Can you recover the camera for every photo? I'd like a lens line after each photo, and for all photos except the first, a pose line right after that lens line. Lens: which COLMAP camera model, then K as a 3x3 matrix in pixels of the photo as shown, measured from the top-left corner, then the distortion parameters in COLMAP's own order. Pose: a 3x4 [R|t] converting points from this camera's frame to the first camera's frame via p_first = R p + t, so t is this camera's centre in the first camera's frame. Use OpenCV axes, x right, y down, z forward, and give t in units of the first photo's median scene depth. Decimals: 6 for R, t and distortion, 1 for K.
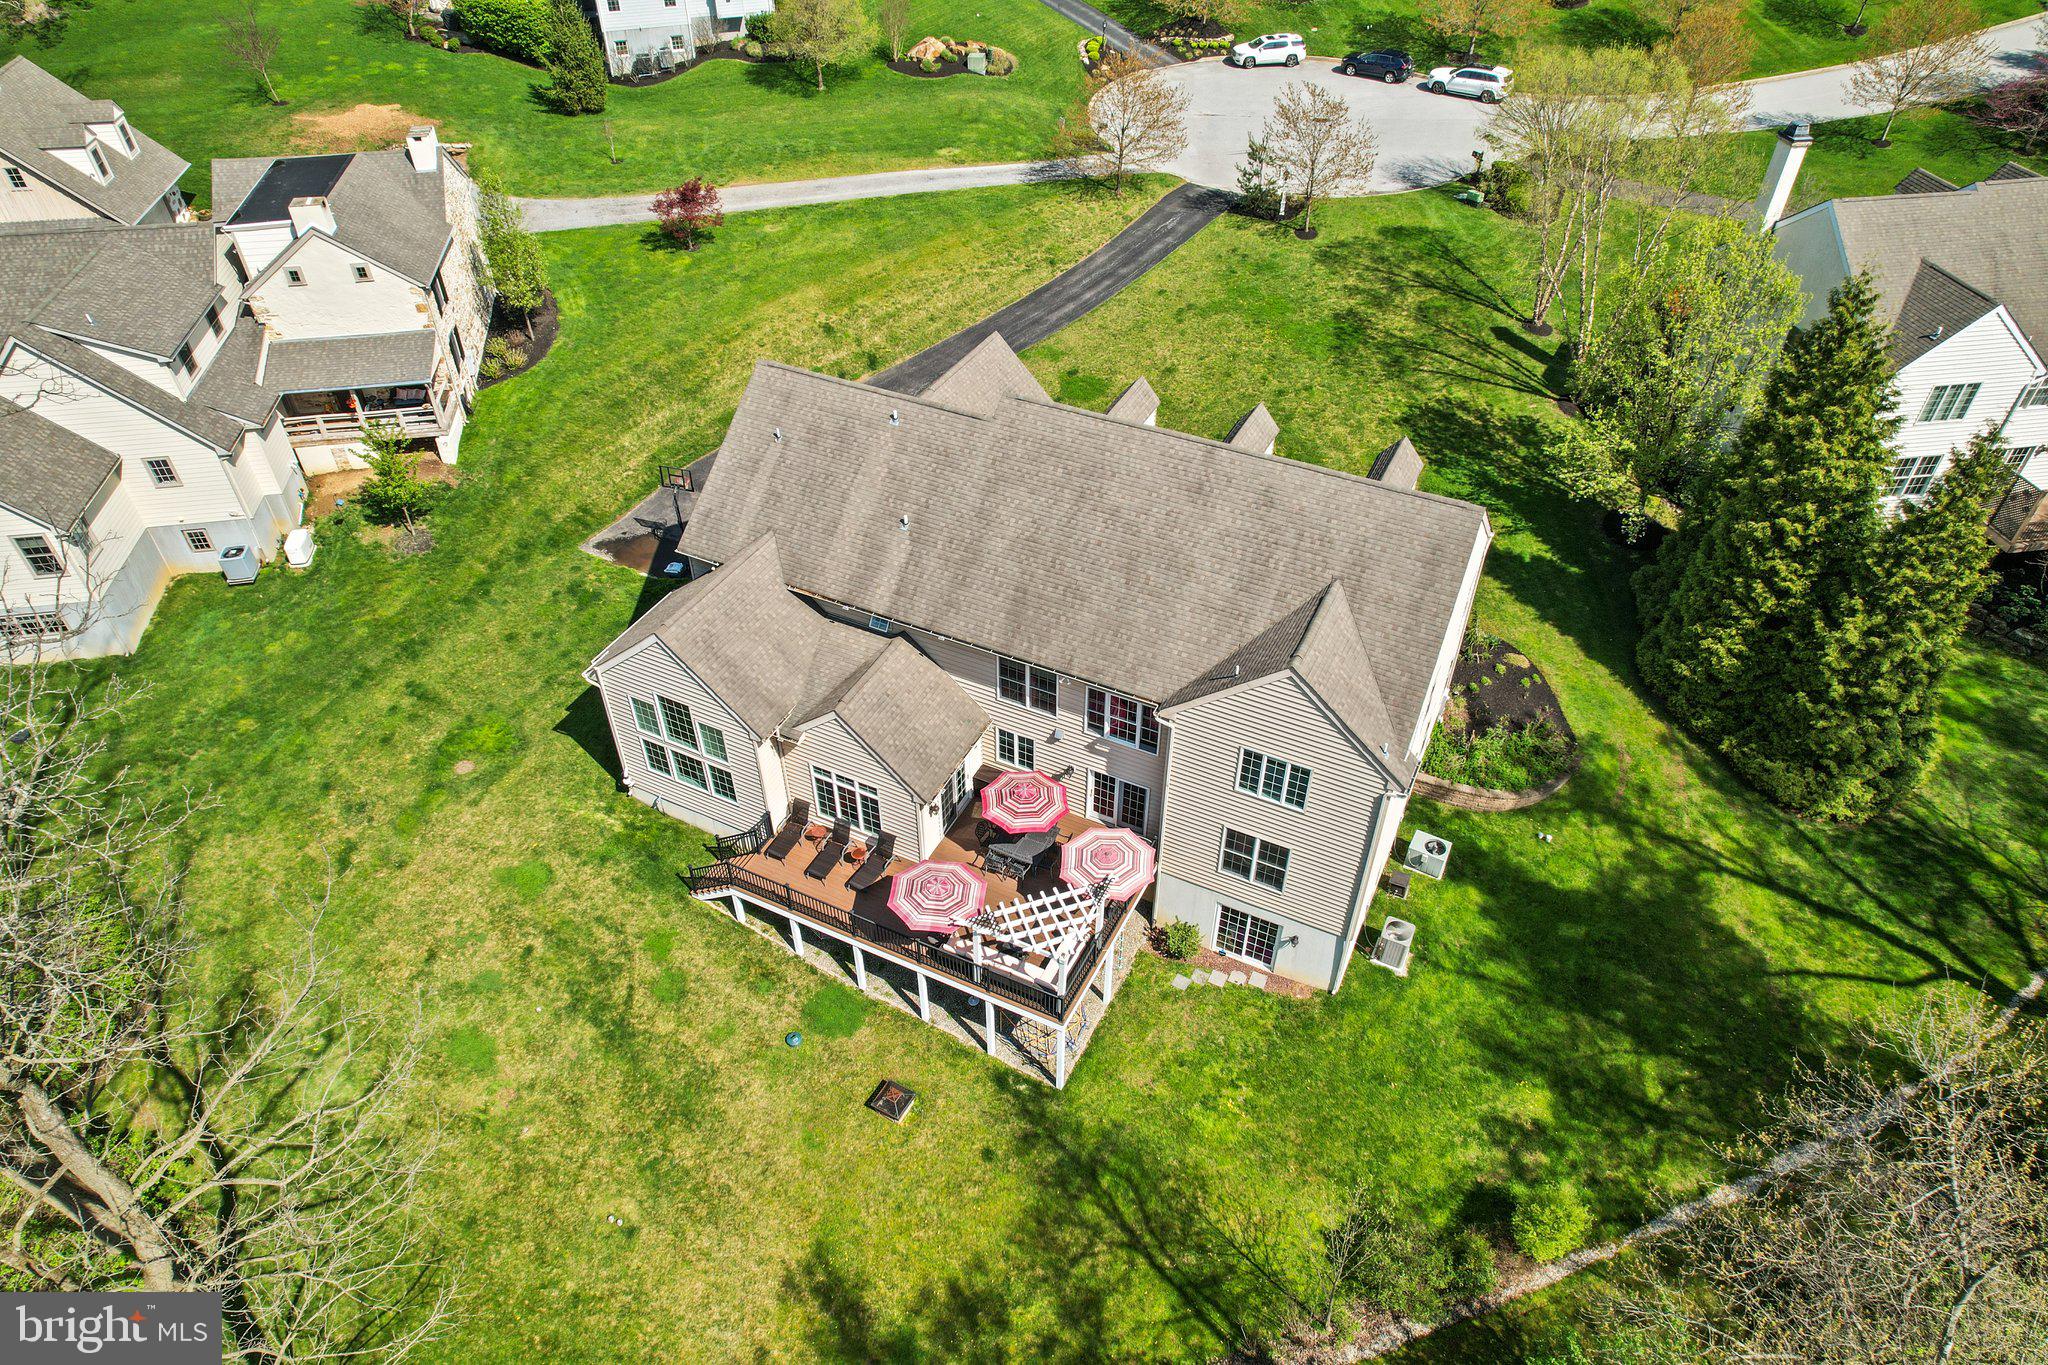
lens RADIAL K [[1308.5, 0, 1024.2], [0, 1308.5, 683.5], [0, 0, 1]] dist [-0.070207, 0.061229]
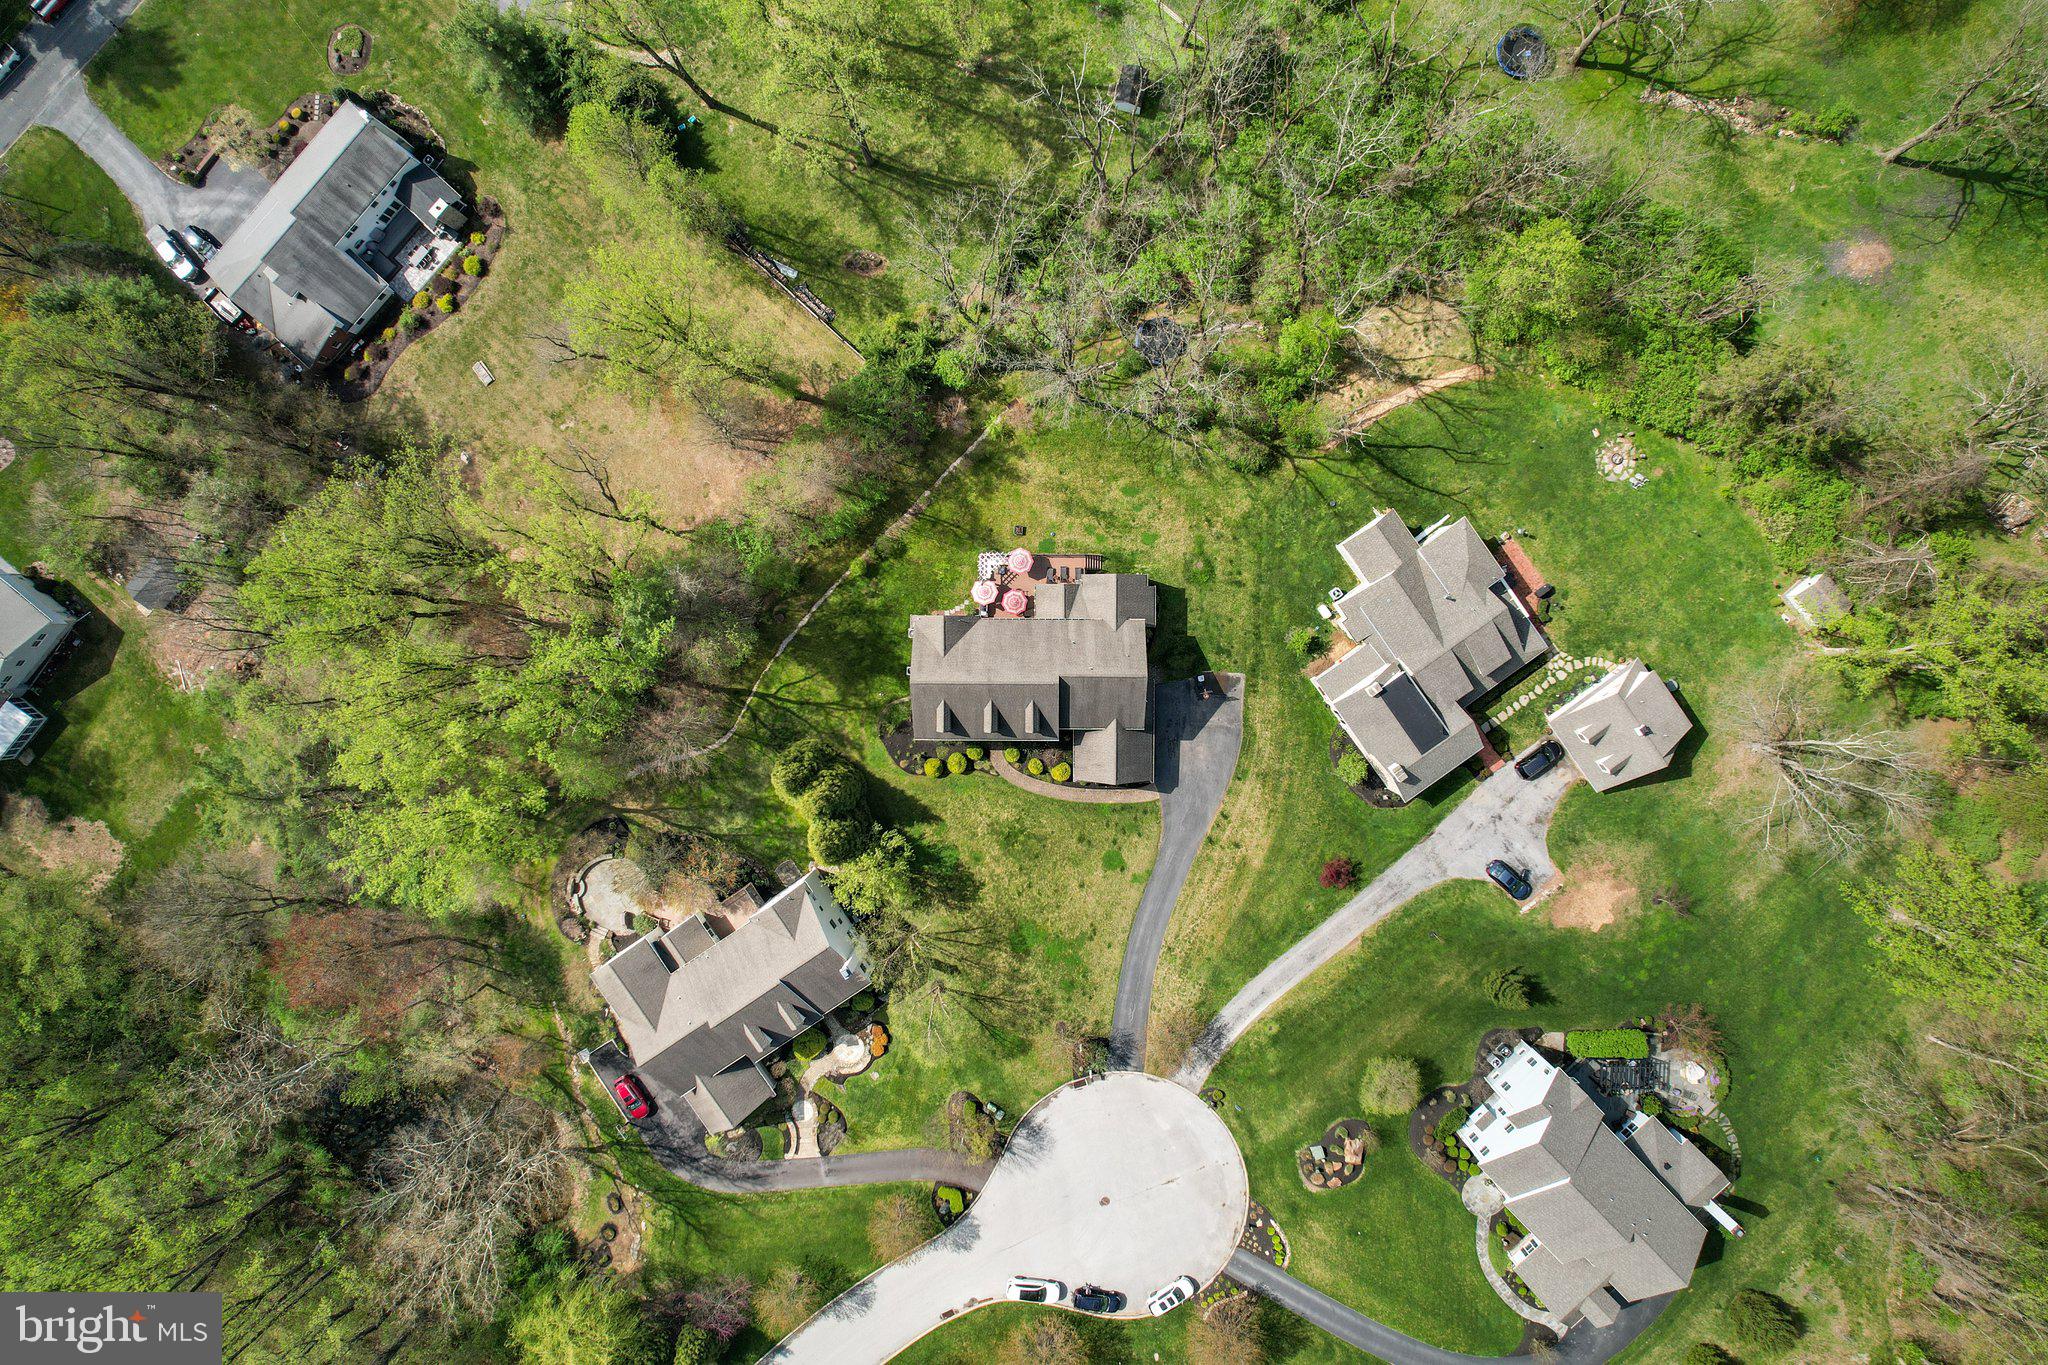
lens RADIAL K [[1308.5, 0, 1028.3], [0, 1308.5, 677.2], [0, 0, 1]] dist [-0.070207, 0.061229]
pose [[-0.896947, 0.439673, 0.046635, -0.088749], [-0.269967, -0.628145, 0.729761, -2.151317], [0.350149, 0.641967, 0.682110, -1.037016]]
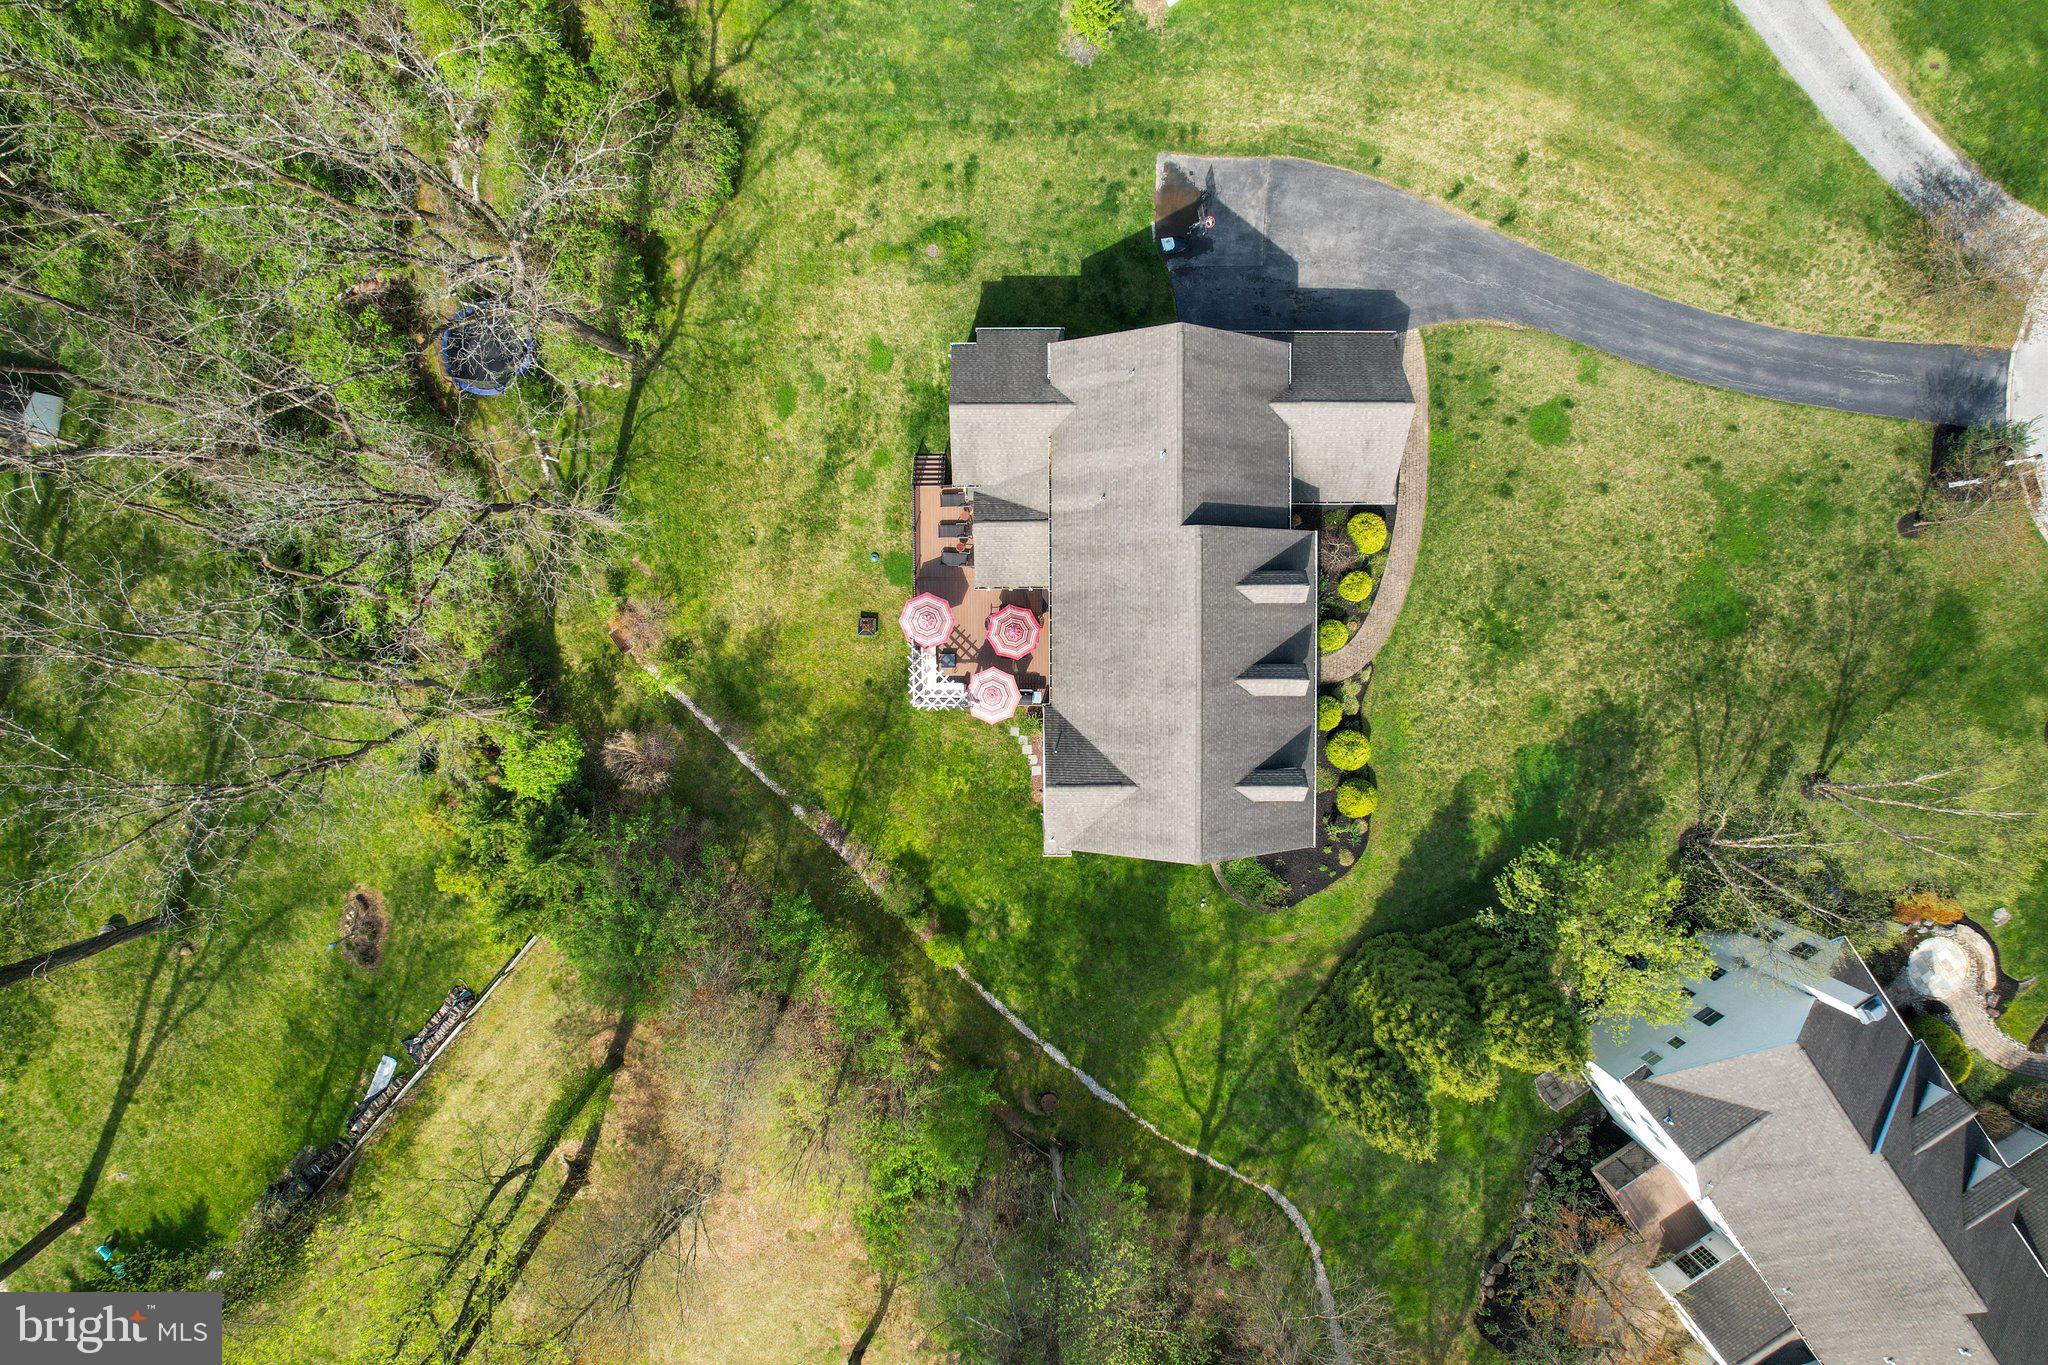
lens RADIAL K [[1308.5, 0, 1026.1], [0, 1308.5, 674.3], [0, 0, 1]] dist [-0.070207, 0.061229]
pose [[0.449280, 0.892088, 0.048238, -0.020638], [-0.591345, 0.256477, 0.764546, -0.970077], [0.669670, -0.372021, 0.642761, -0.068248]]
